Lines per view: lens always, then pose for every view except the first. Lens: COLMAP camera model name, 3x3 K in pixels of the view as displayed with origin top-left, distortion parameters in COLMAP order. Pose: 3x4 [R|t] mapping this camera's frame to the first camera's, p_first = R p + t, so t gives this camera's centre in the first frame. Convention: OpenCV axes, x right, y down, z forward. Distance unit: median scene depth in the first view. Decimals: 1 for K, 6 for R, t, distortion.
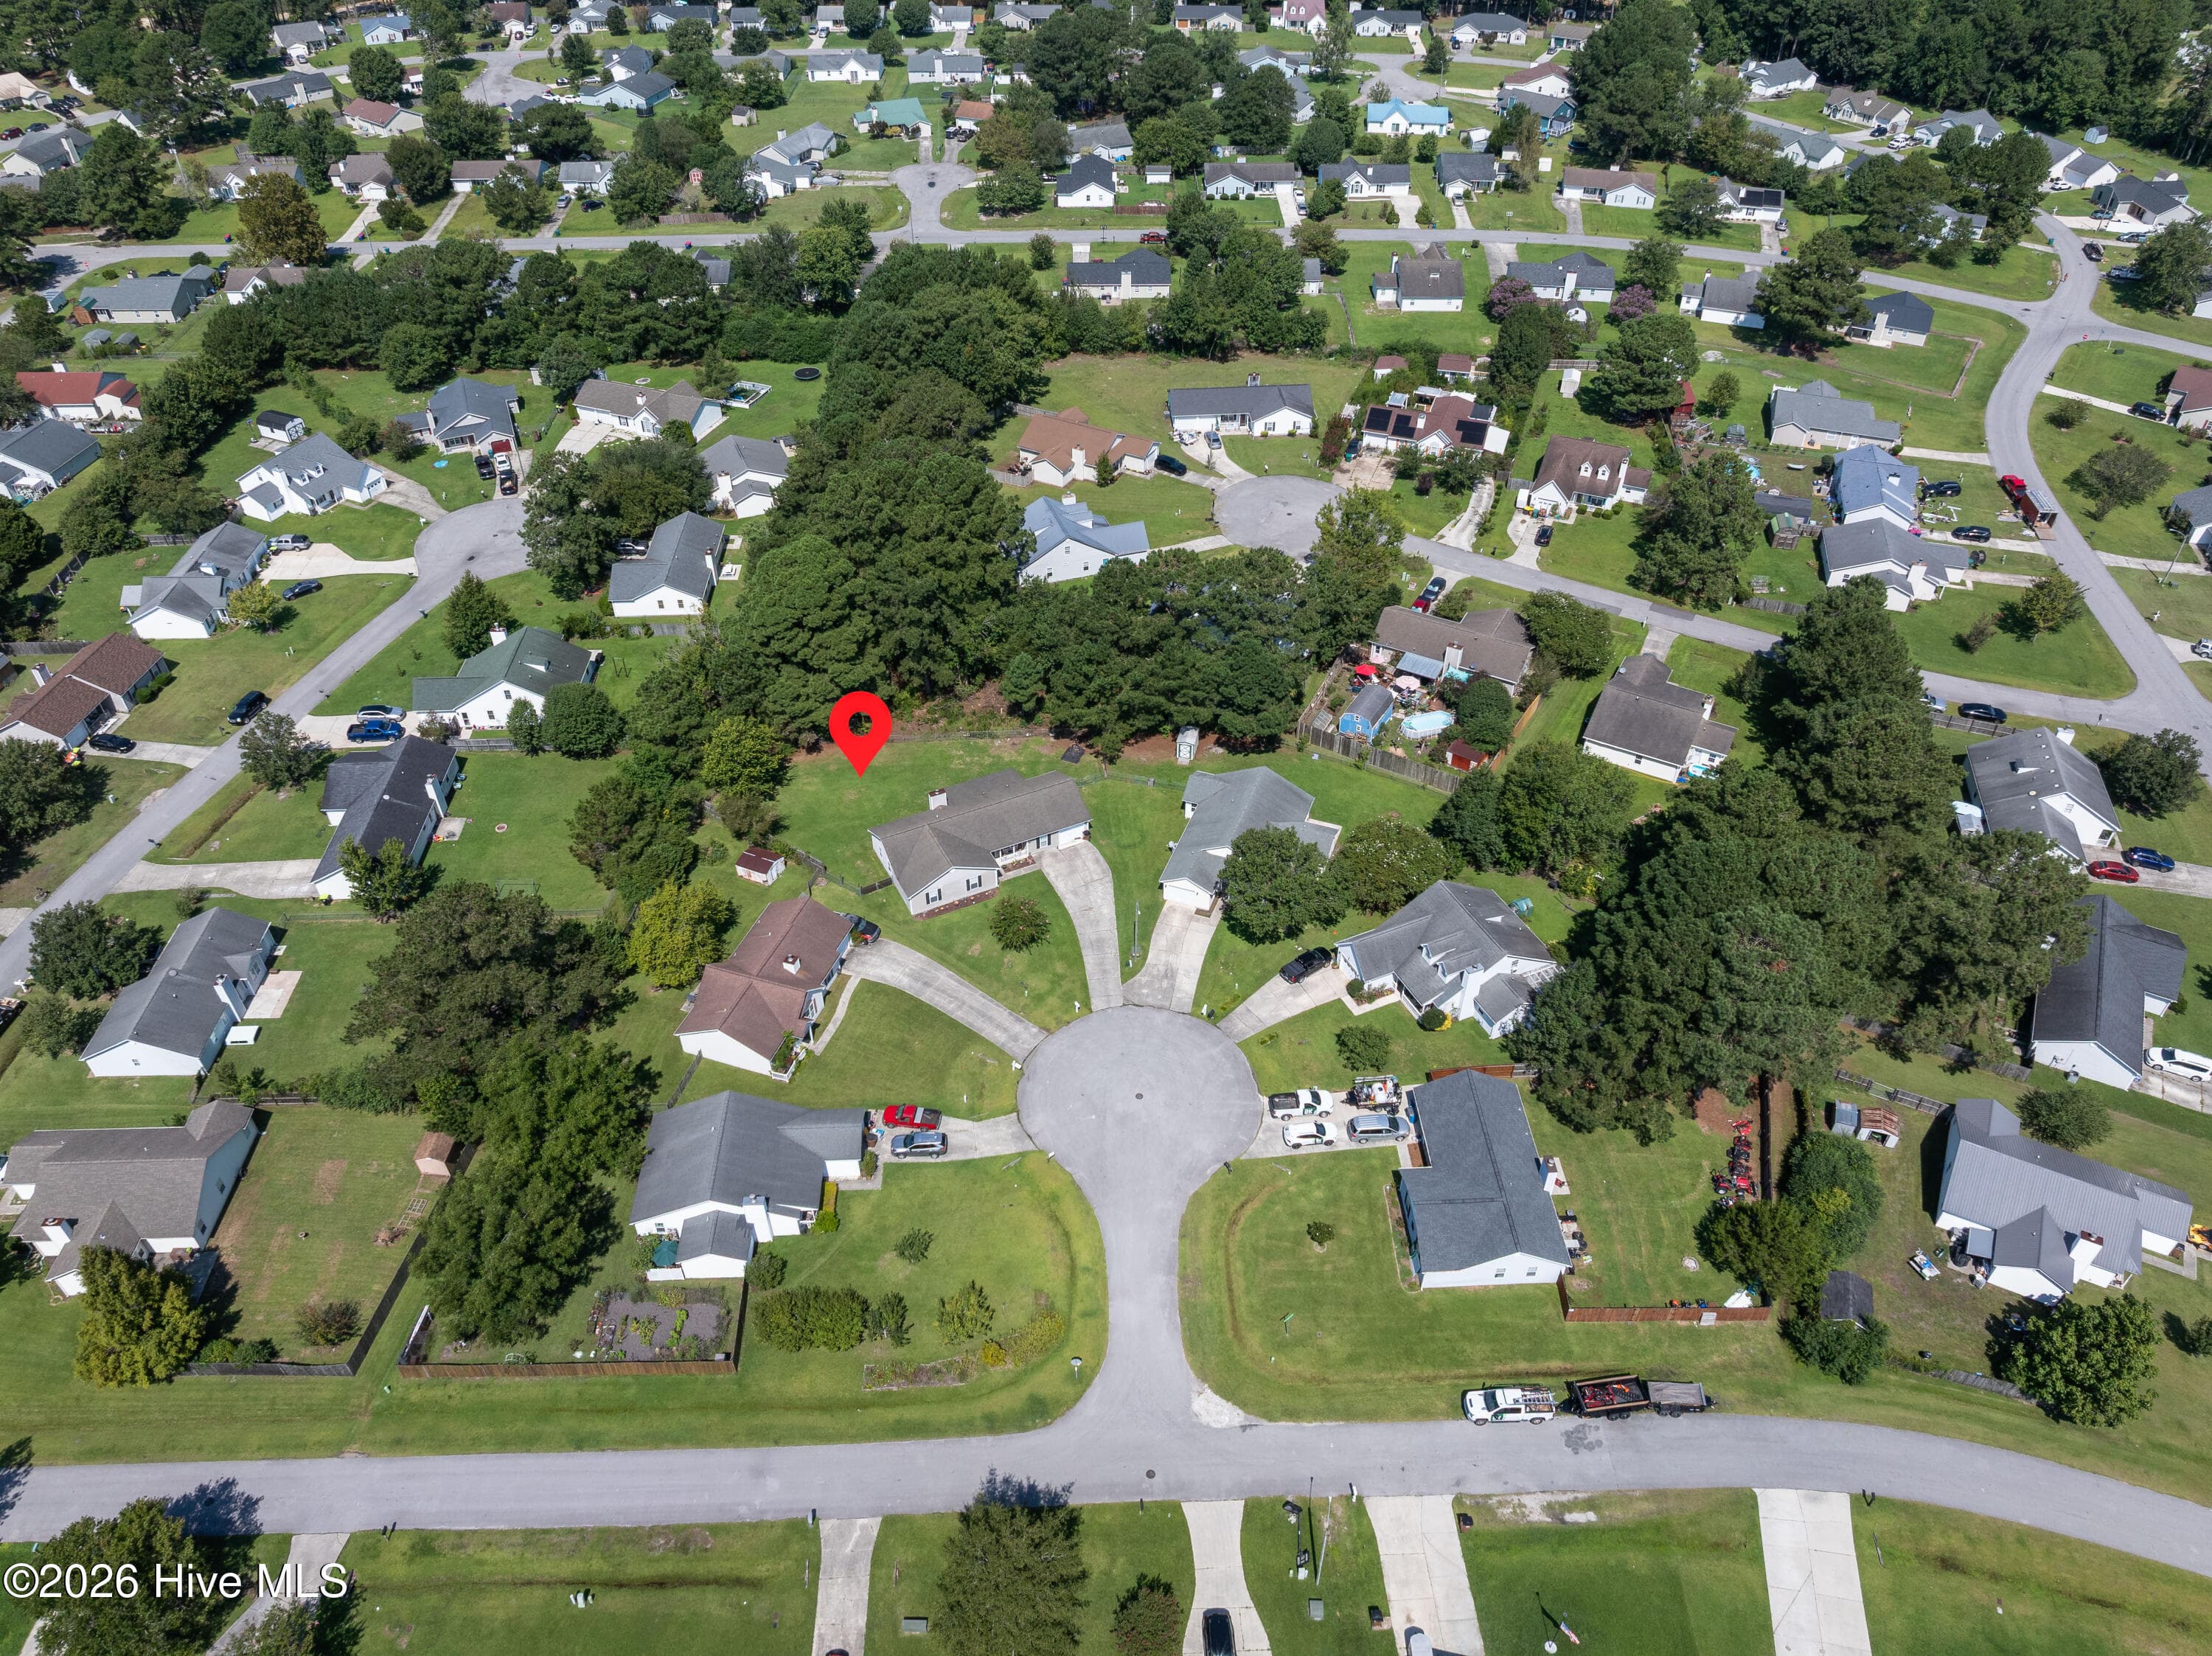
lens RADIAL K [[1537.9, 0, 1119.3], [0, 1537.9, 816.6], [0, 0, 1]] dist [-0.029533, 0.000896]
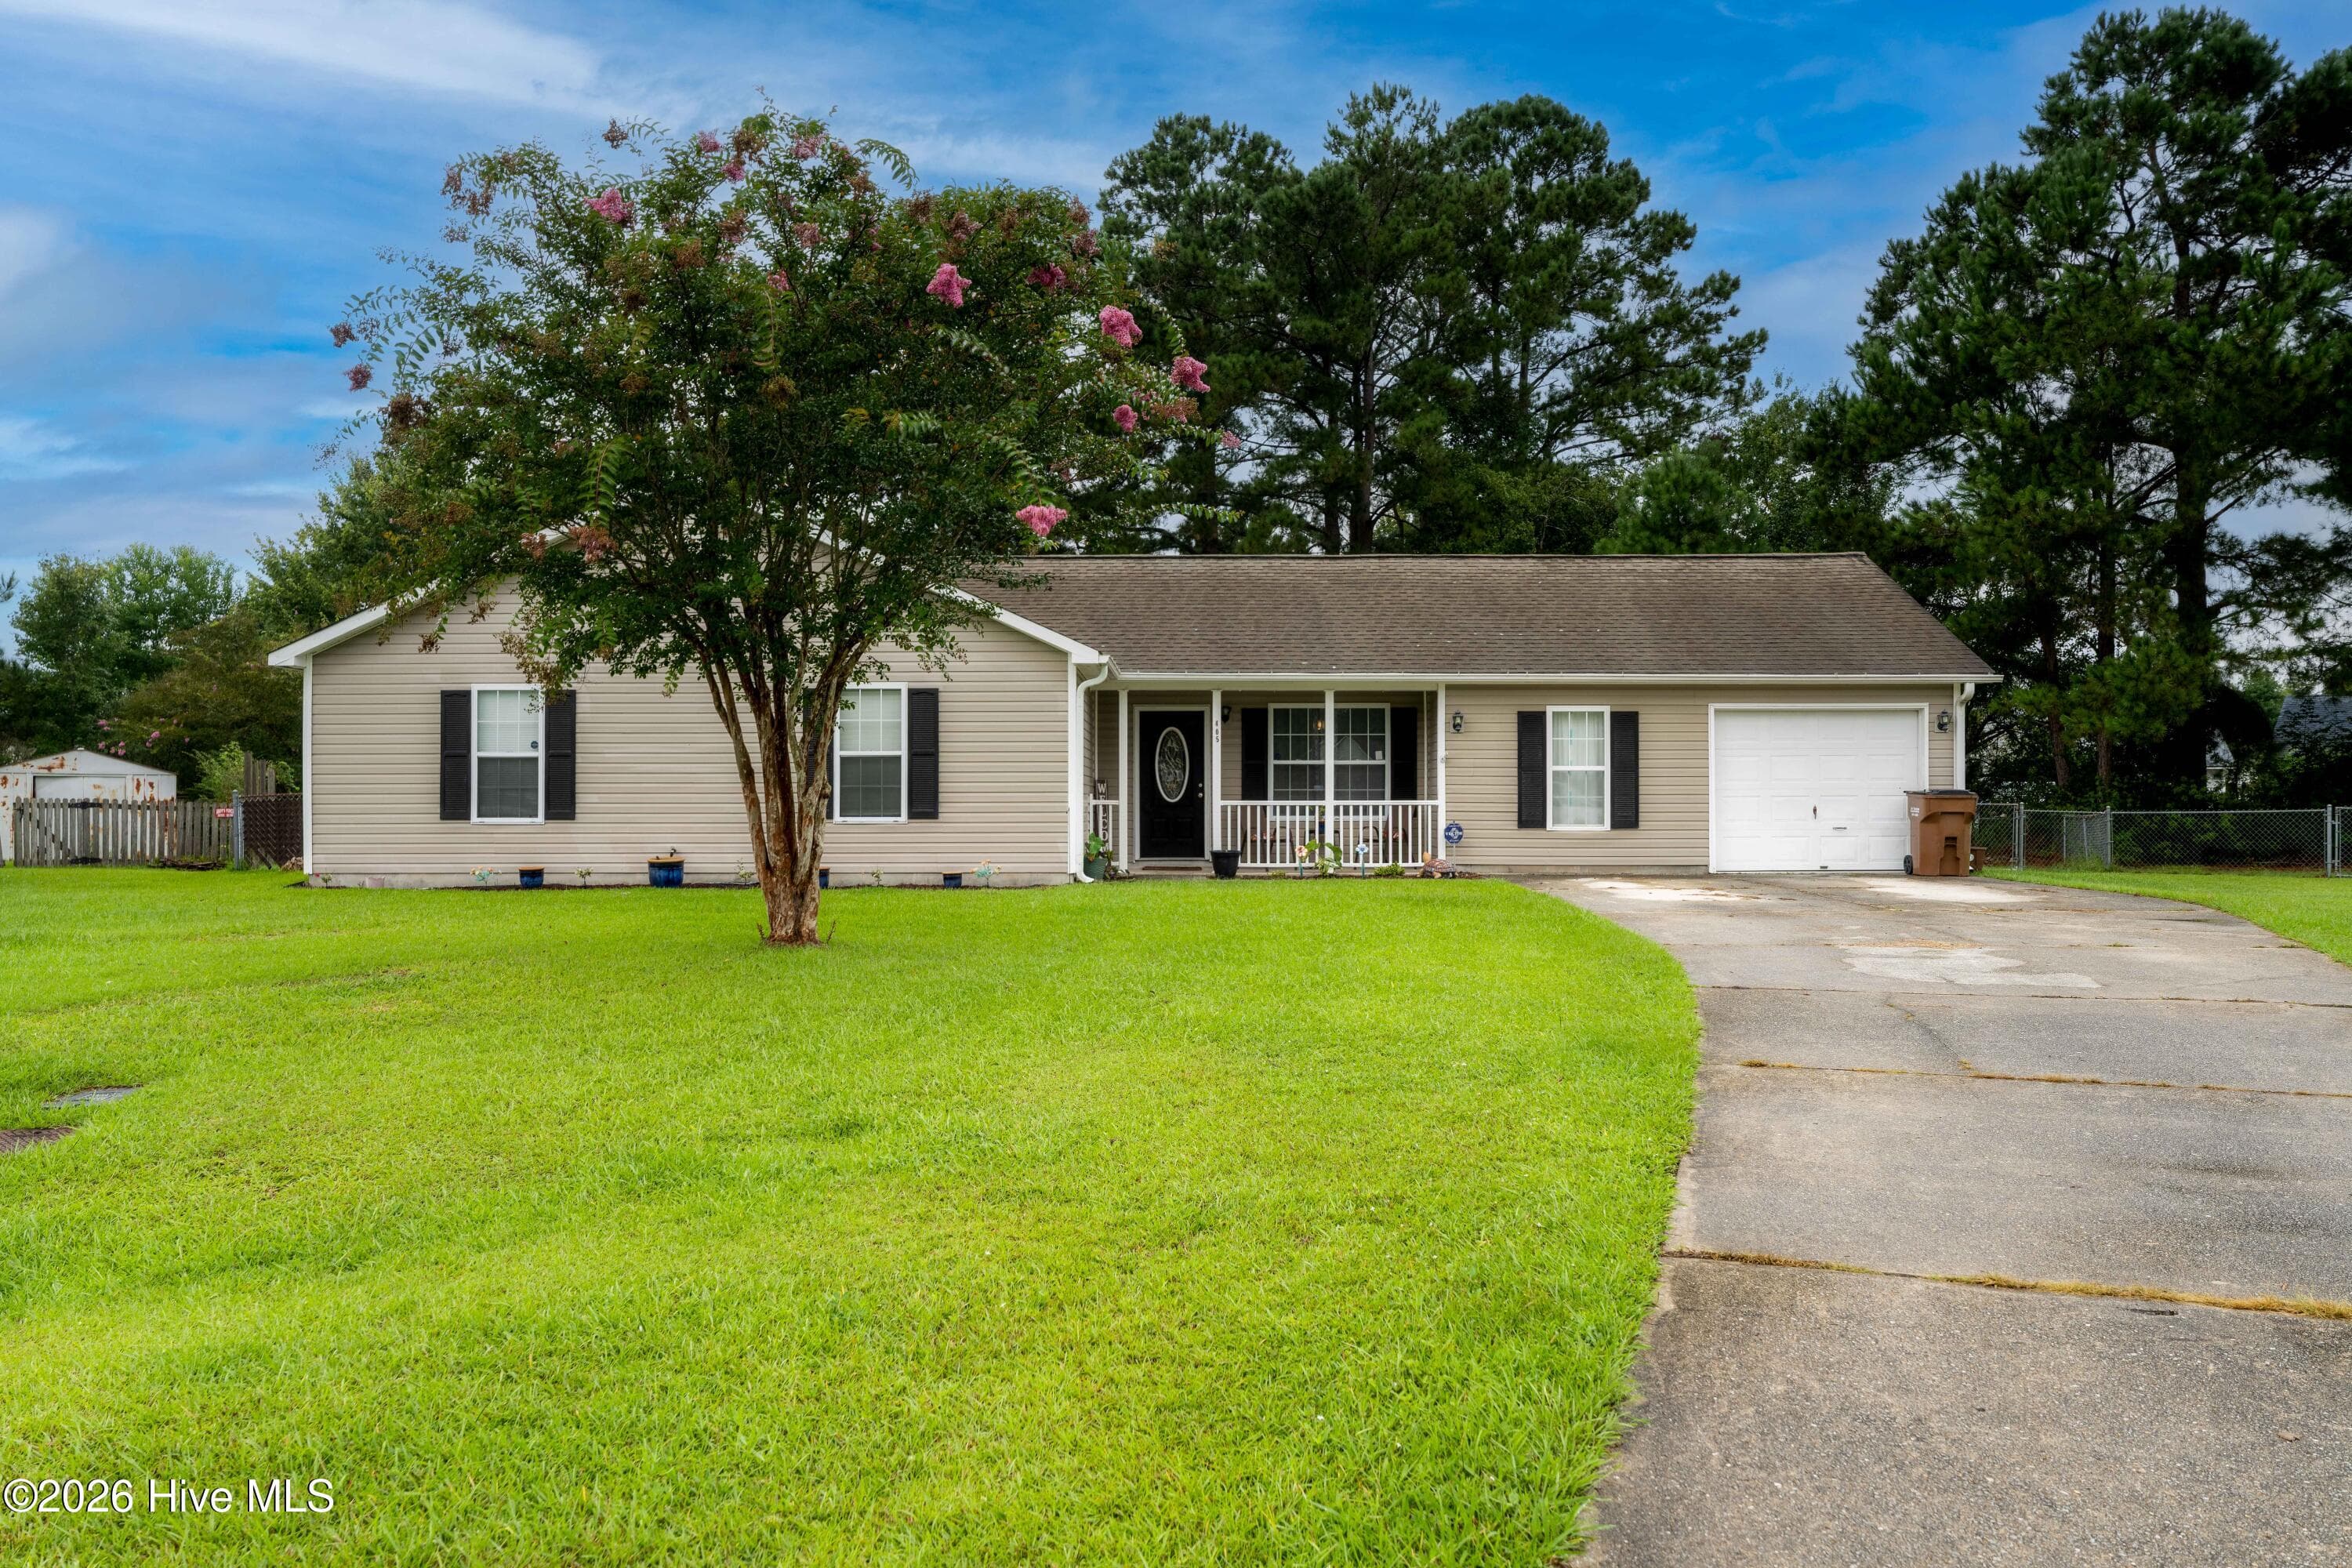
lens RADIAL K [[1686.1, 0, 1156.5], [0, 1686.1, 775.7], [0, 0, 1]] dist [-0.007812, 0.024083]
pose [[0.881023, -0.018332, -0.472718, -0.012940], [-0.301270, 0.748679, -0.590522, 0.104862], [0.364739, 0.662679, 0.654081, 0.848423]]
